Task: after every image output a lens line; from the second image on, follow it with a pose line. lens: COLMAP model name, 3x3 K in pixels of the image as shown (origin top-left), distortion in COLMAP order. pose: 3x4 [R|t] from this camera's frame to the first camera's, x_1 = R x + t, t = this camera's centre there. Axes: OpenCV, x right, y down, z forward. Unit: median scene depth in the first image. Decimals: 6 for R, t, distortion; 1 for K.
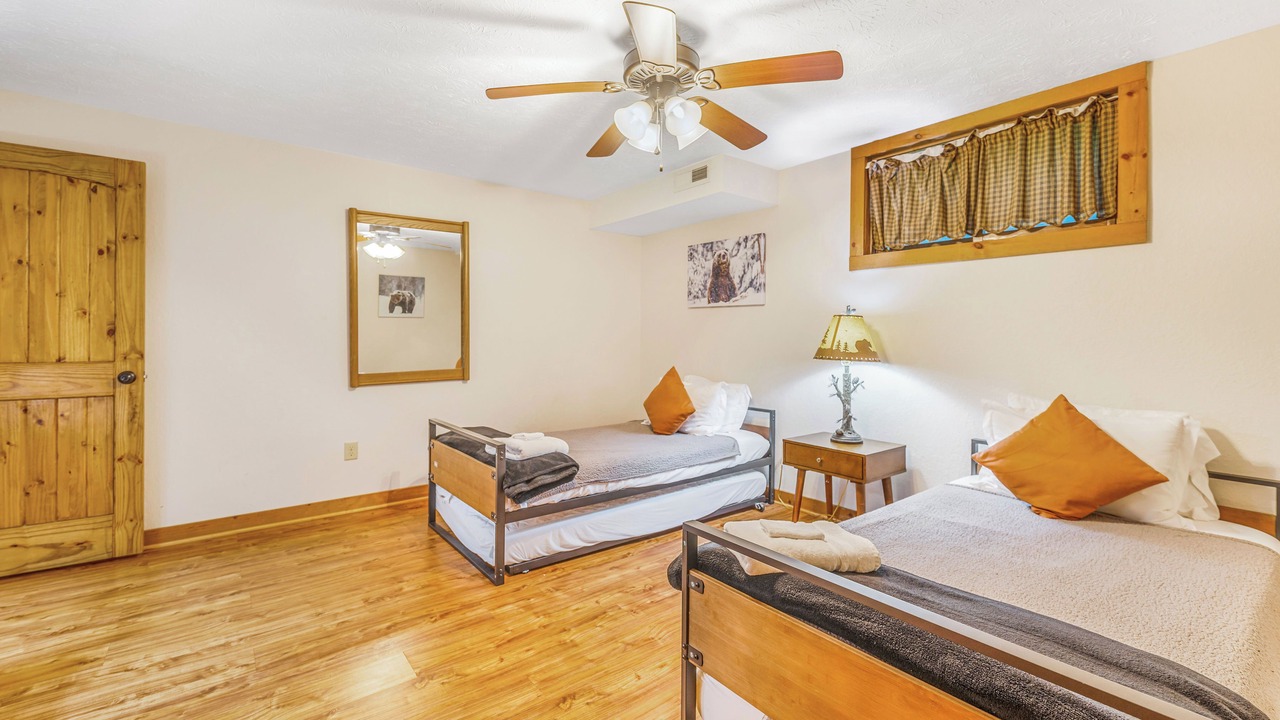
lens RADIAL K [[504.7, 0, 652.5], [0, 504.7, 344.3], [0, 0, 1]] dist [0.001094, 0.000045]
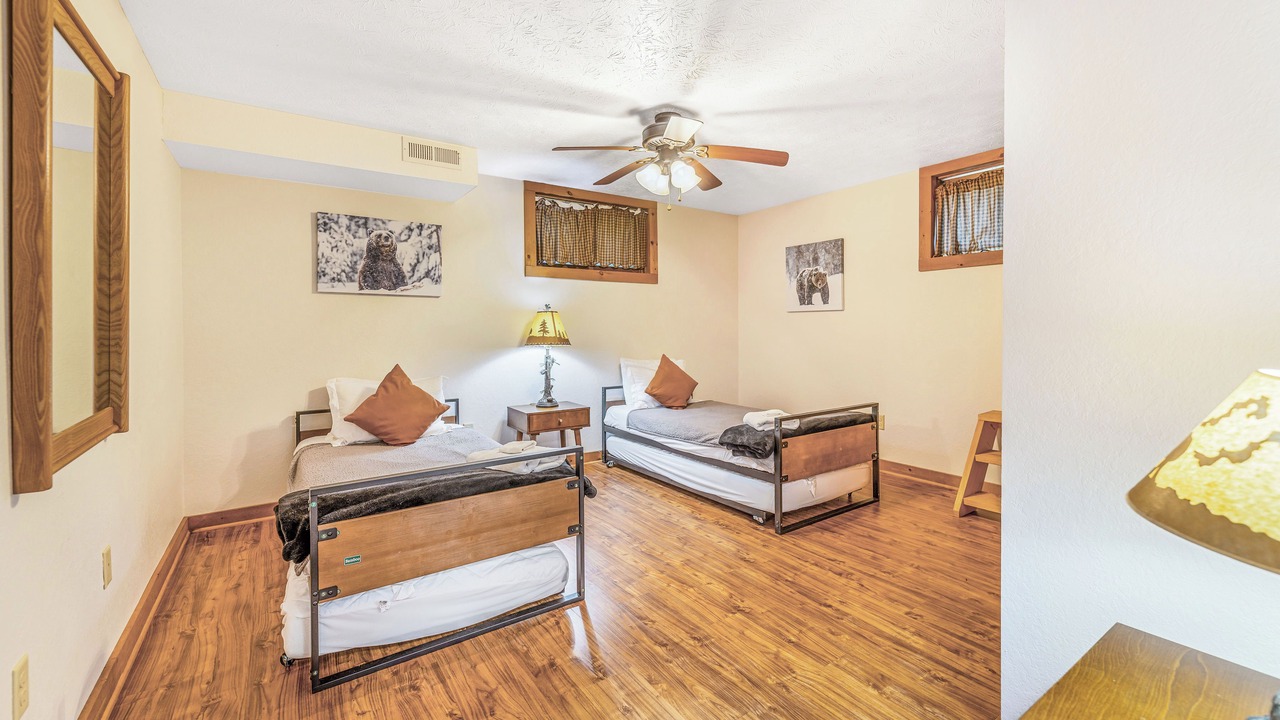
lens RADIAL K [[515.2, 0, 638.8], [0, 515.2, 344.6], [0, 0, 1]] dist [0.002162, 0.000177]
pose [[0.111621, -0.041092, 0.992901, -0.869934], [0.020562, 0.999026, 0.039034, -0.017054], [-0.993538, 0.016059, 0.112358, 0.560995]]
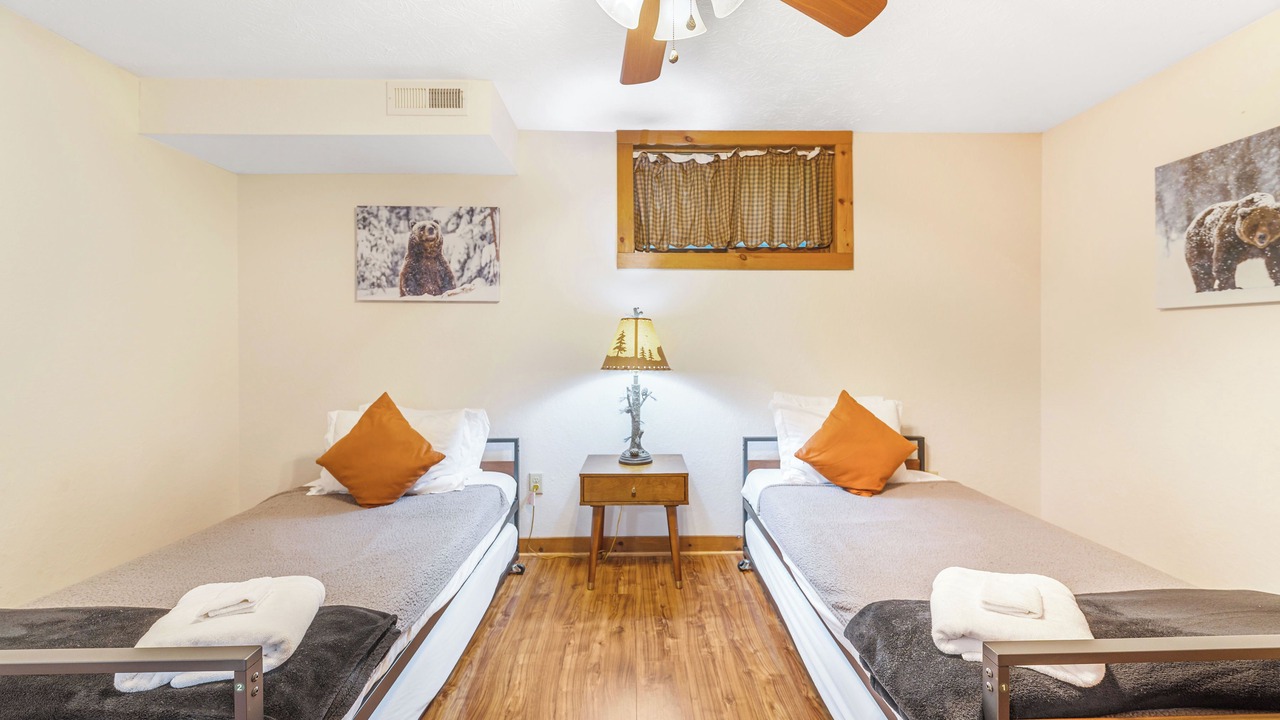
lens RADIAL K [[511.7, 0, 634.4], [0, 511.7, 350.0], [0, 0, 1]] dist [0.001399, -0.000129]
pose [[0.635564, -0.019565, 0.771801, -0.282816], [0.019561, 0.999766, 0.009236, -0.010177], [-0.771801, 0.009227, 0.635798, 0.399552]]
